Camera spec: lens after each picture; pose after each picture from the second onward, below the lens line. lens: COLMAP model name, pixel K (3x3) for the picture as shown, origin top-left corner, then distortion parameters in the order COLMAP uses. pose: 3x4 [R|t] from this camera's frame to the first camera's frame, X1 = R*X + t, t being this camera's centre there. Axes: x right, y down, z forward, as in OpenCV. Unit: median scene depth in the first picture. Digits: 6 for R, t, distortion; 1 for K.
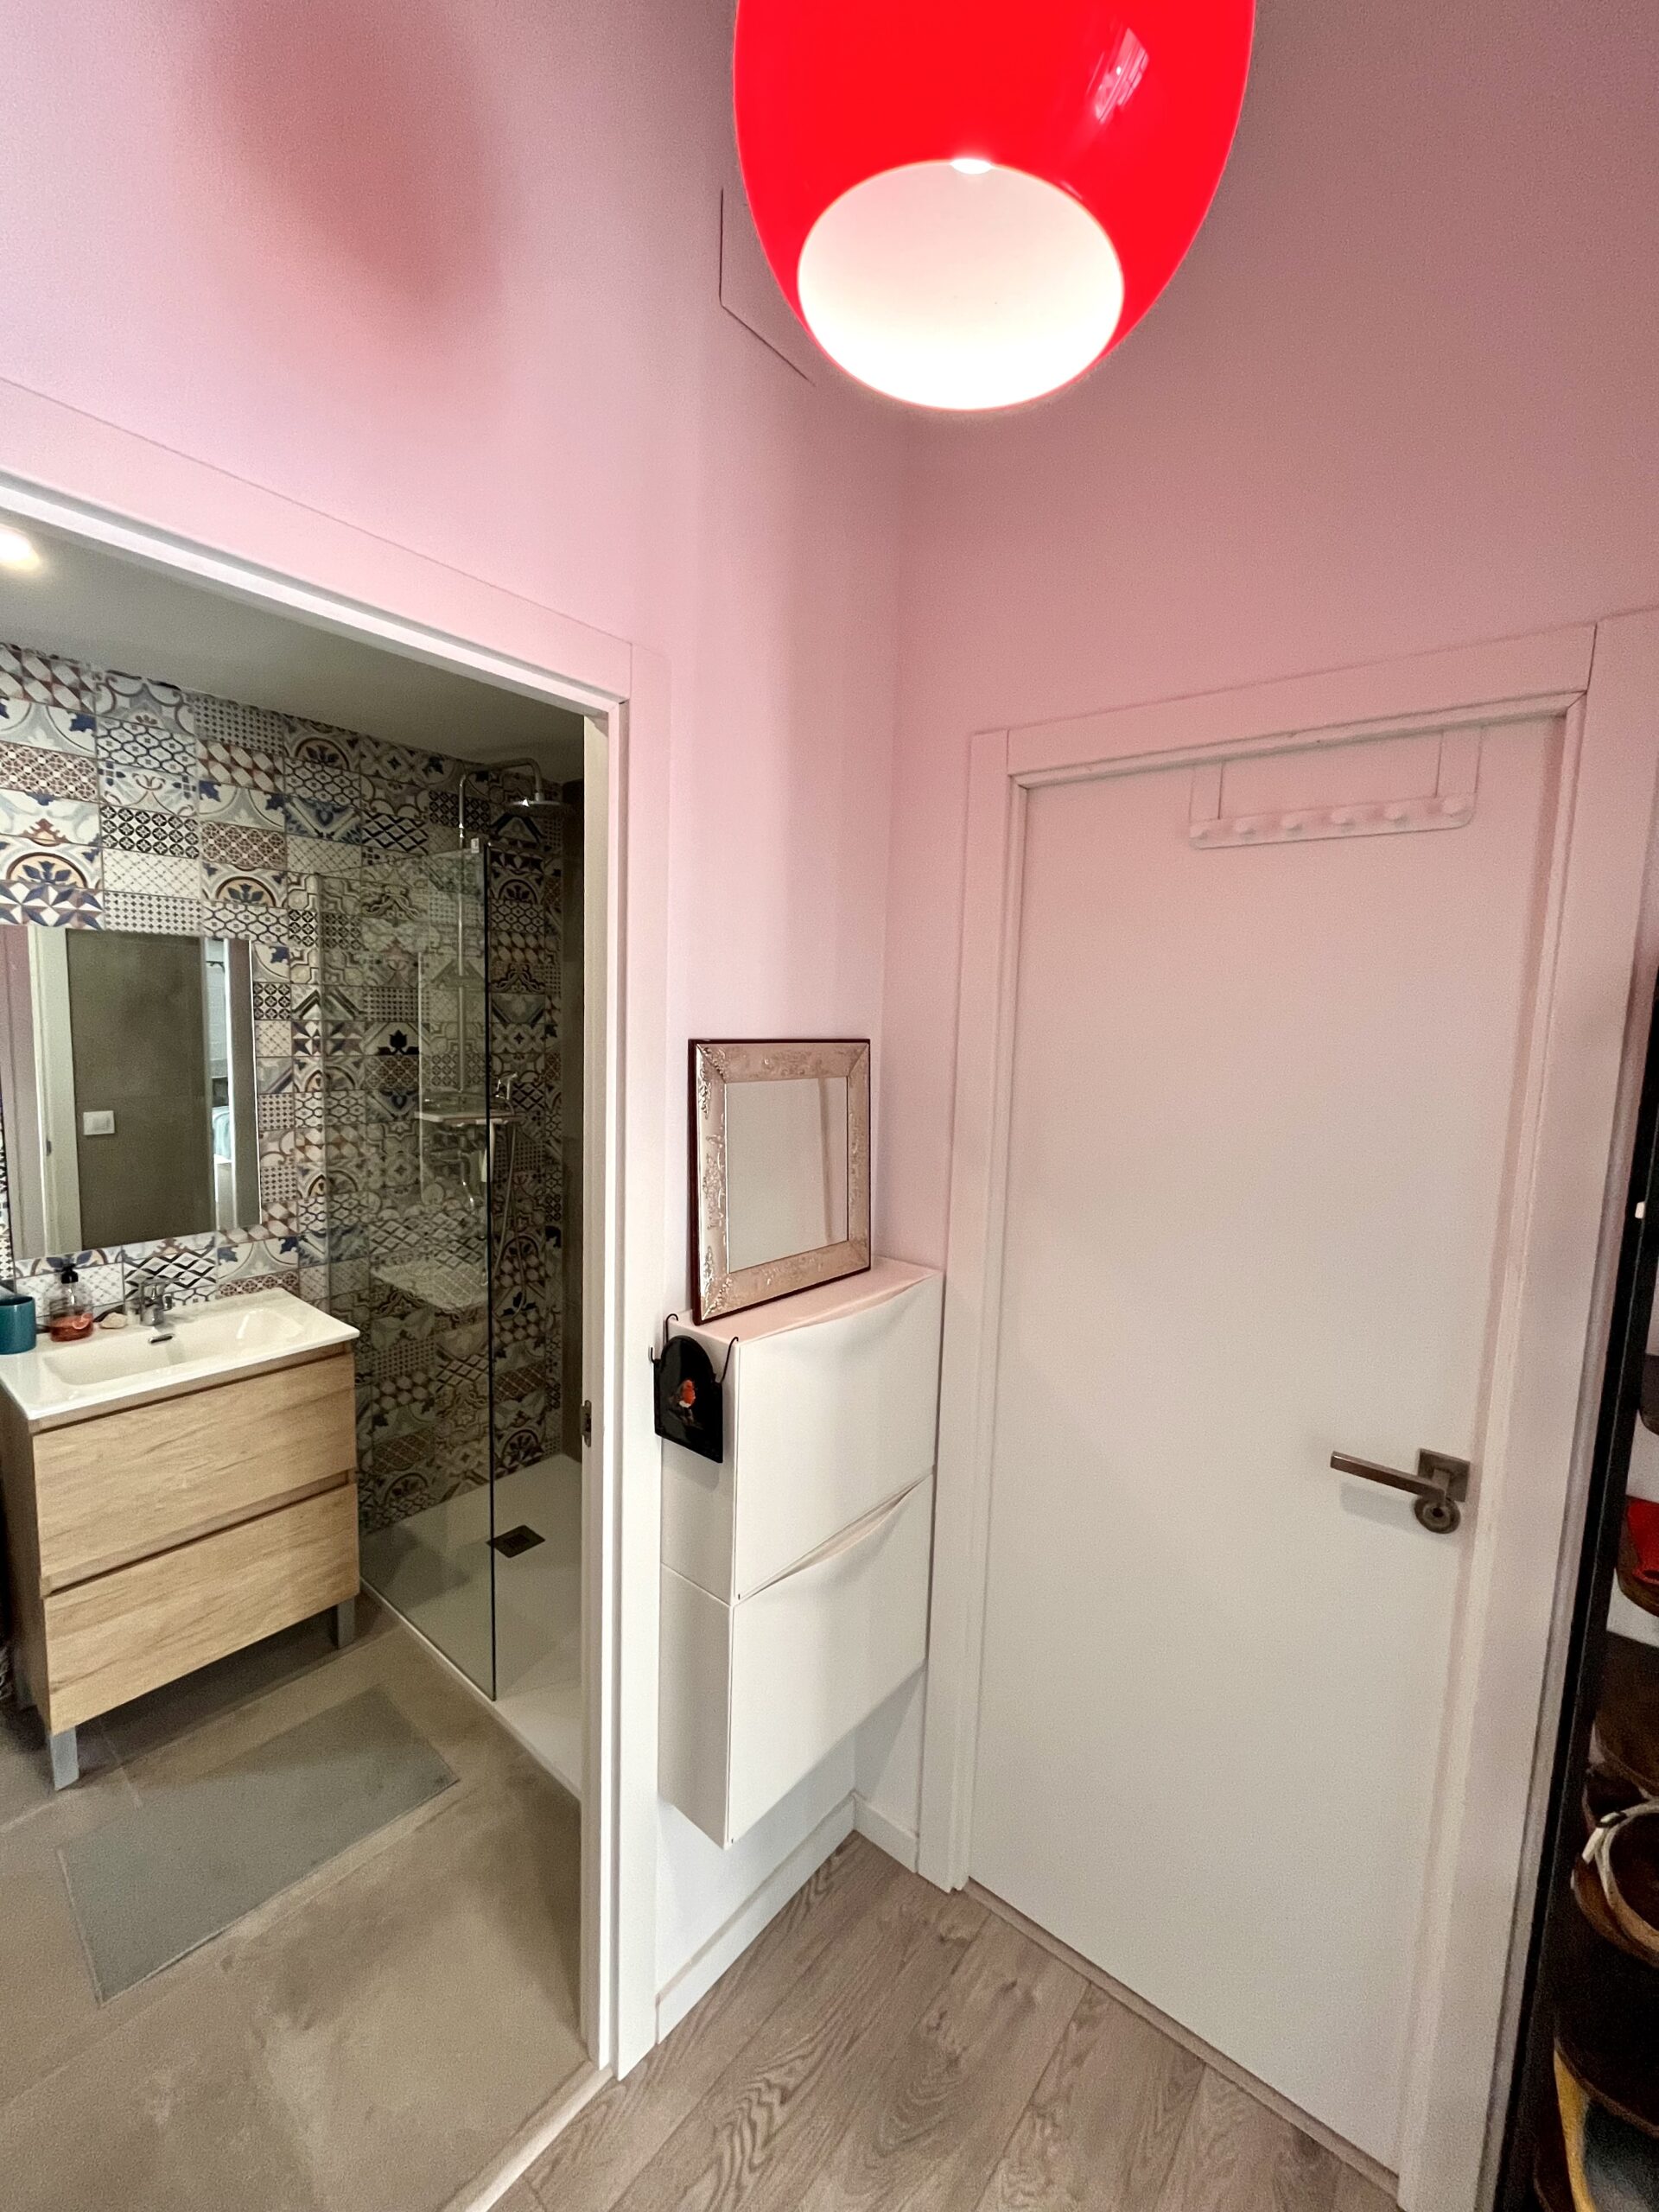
lens RADIAL K [[893.2, 0, 829.8], [0, 893.2, 1104.8], [0, 0, 1]] dist [-0.002864, -0.000527]
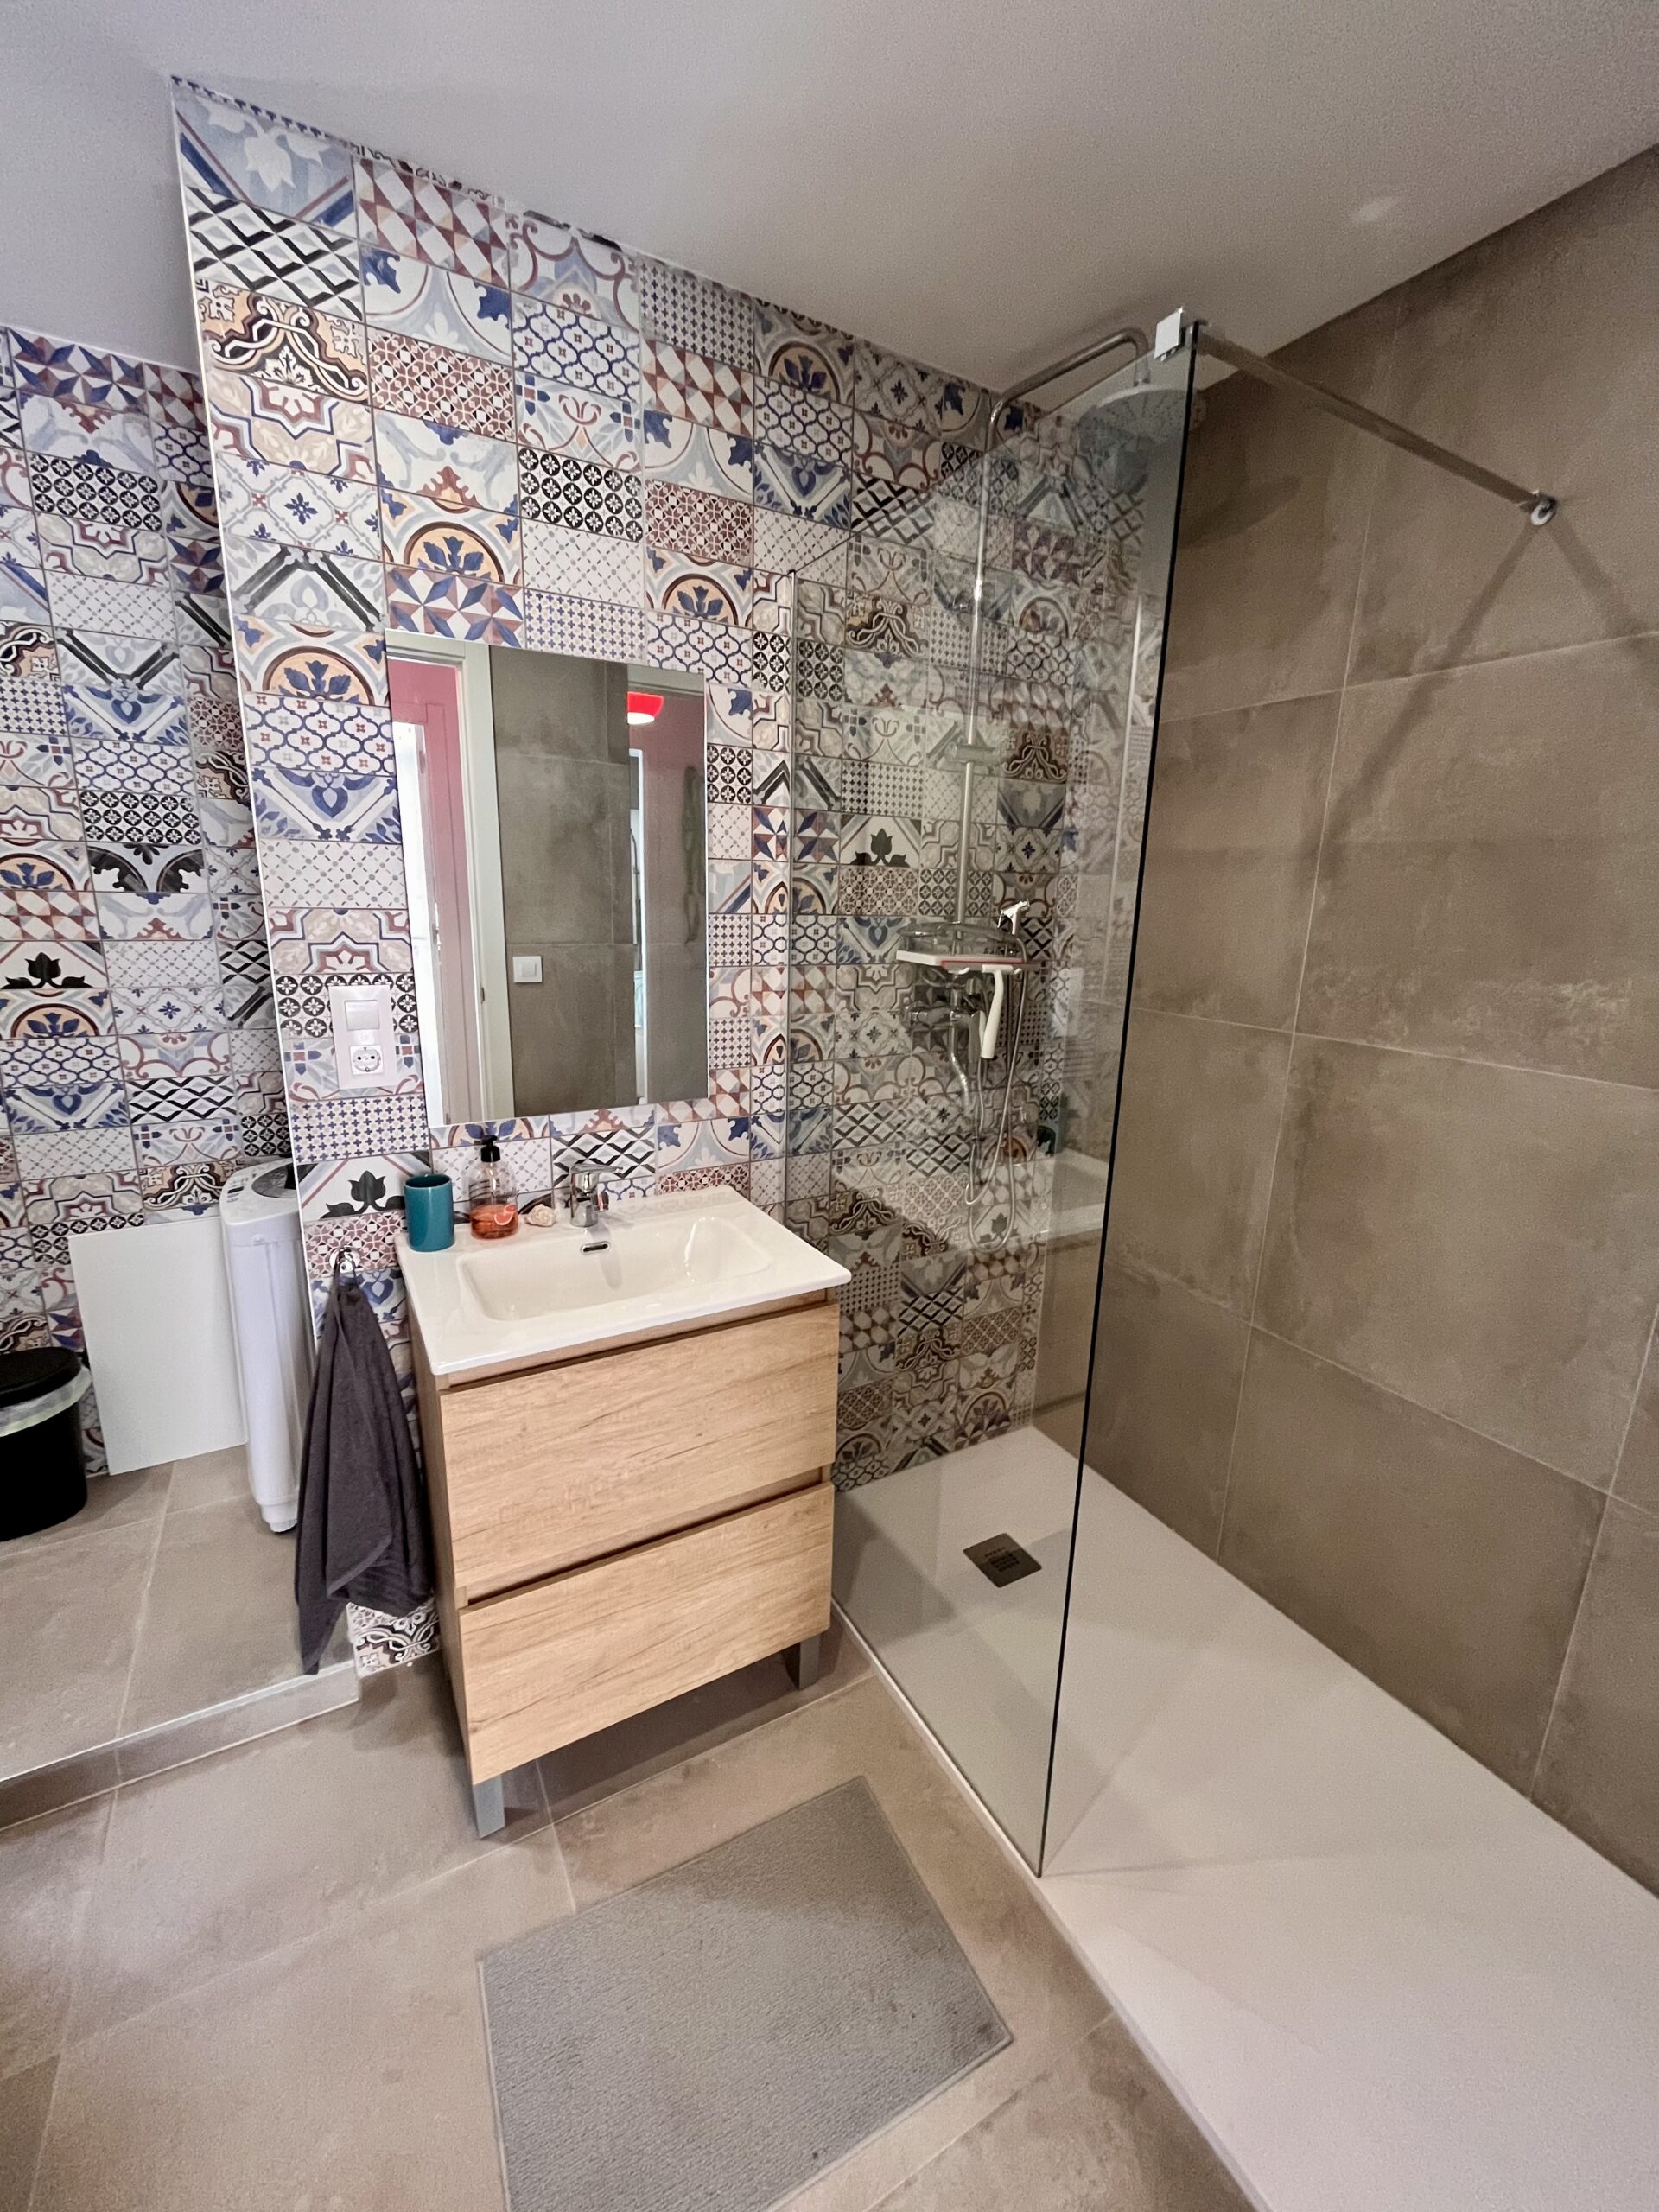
lens RADIAL K [[893.2, 0, 830.7], [0, 893.2, 1098.9], [0, 0, 1]] dist [-0.002864, -0.000527]
pose [[0.932983, 0.075611, -0.351889, -0.285545], [-0.033581, 0.991707, 0.124055, 0.041114], [0.358351, -0.103925, 0.927784, 0.358647]]
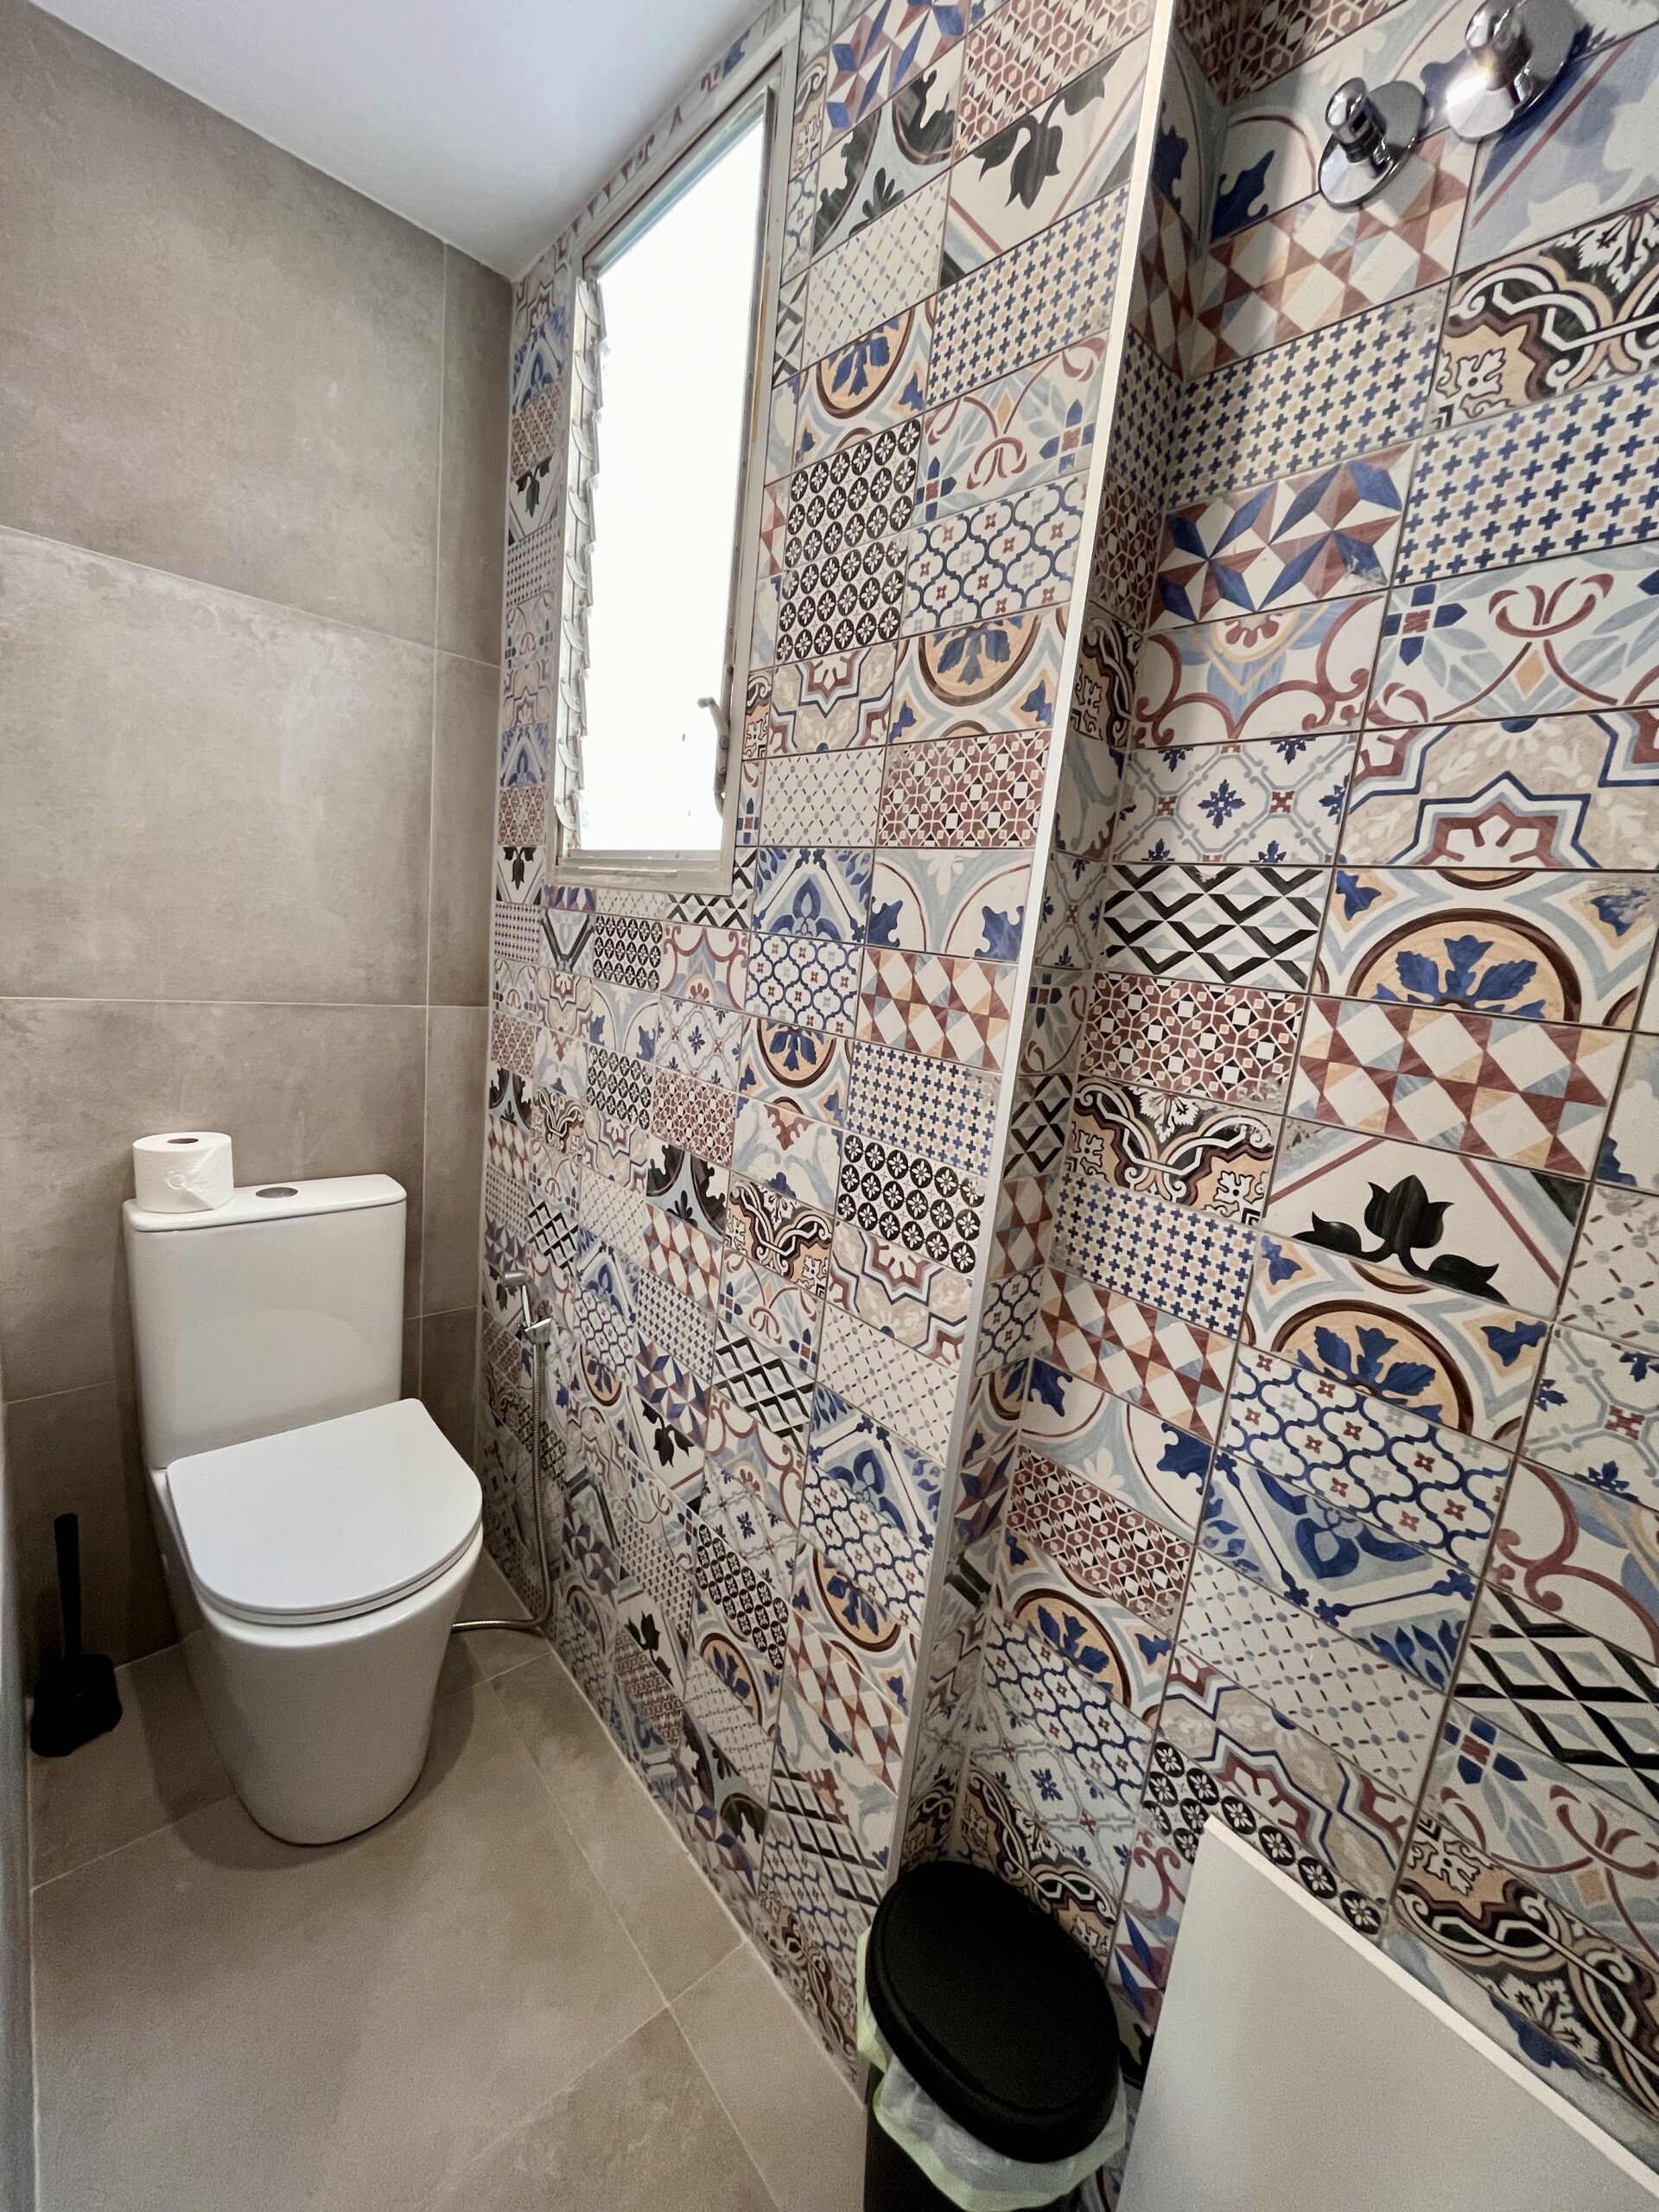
lens RADIAL K [[893.2, 0, 839.2], [0, 893.2, 1101.0], [0, 0, 1]] dist [-0.002864, -0.000527]
pose [[-0.158802, 0.136225, -0.977867, -0.273148], [-0.212652, 0.962470, 0.168614, -0.476824], [0.964137, 0.234722, -0.123874, 0.842499]]
